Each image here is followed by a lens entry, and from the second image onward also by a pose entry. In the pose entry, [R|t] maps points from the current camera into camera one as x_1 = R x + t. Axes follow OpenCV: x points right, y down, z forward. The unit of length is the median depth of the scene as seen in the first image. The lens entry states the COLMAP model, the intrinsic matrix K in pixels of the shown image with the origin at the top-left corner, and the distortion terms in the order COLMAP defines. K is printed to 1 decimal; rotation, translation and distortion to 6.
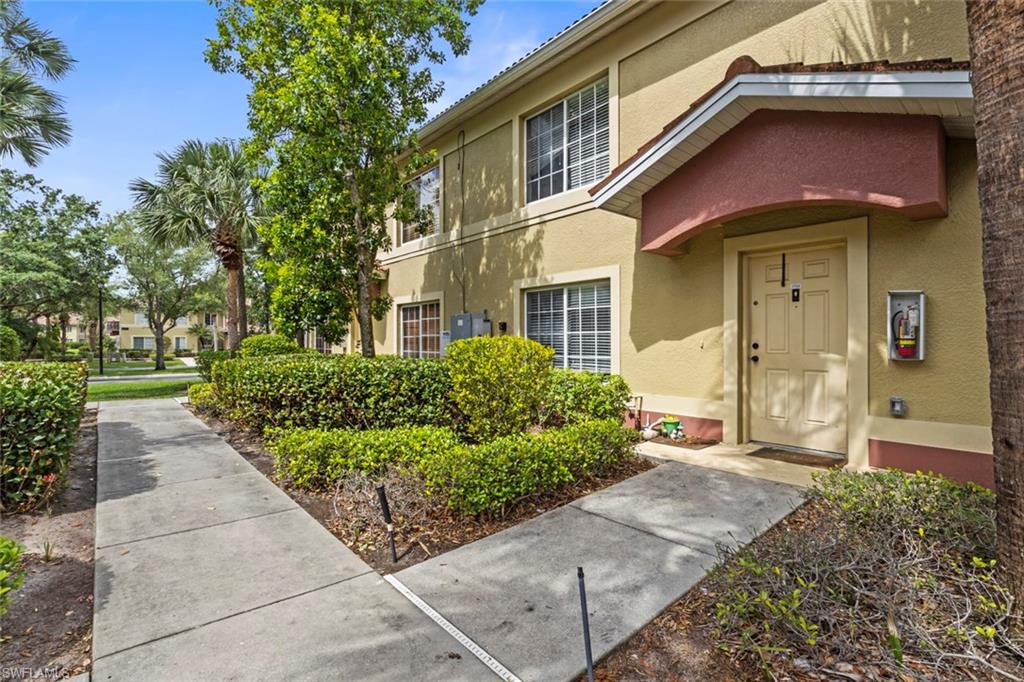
lens RADIAL K [[472.2, 0, 511.1], [0, 472.2, 342.3], [0, 0, 1]] dist [-0.000872, 0.003430]
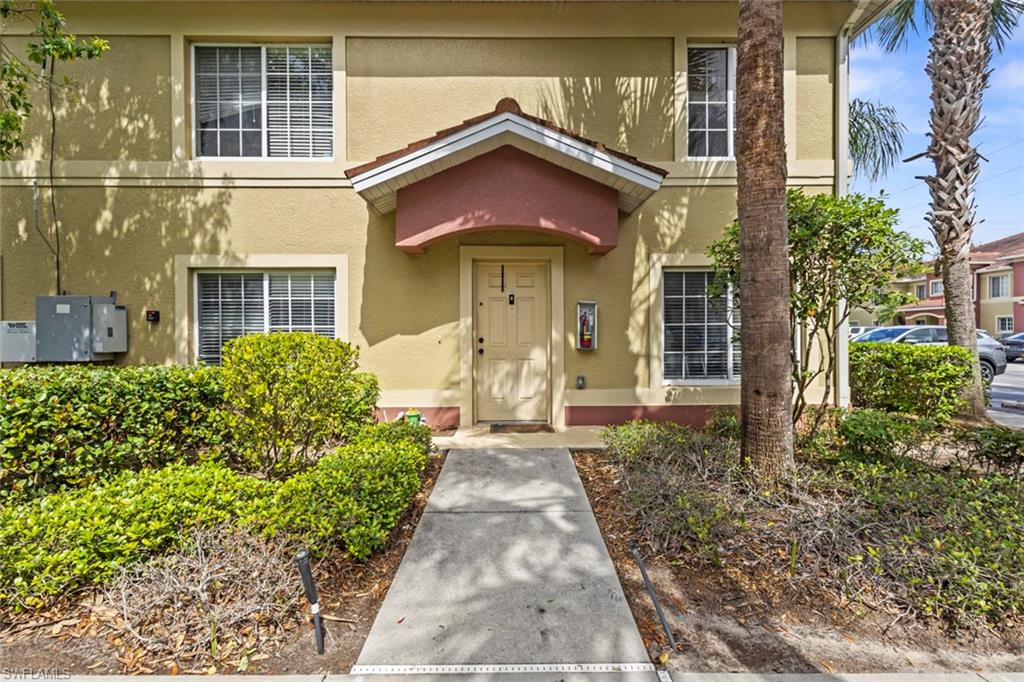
lens RADIAL K [[472.2, 0, 511.8], [0, 472.2, 337.1], [0, 0, 1]] dist [-0.000872, 0.003430]
pose [[0.644156, -0.006206, 0.764869, -0.277479], [0.003941, 0.999981, 0.004794, -0.004565], [-0.764884, -0.000073, 0.644168, 0.150610]]
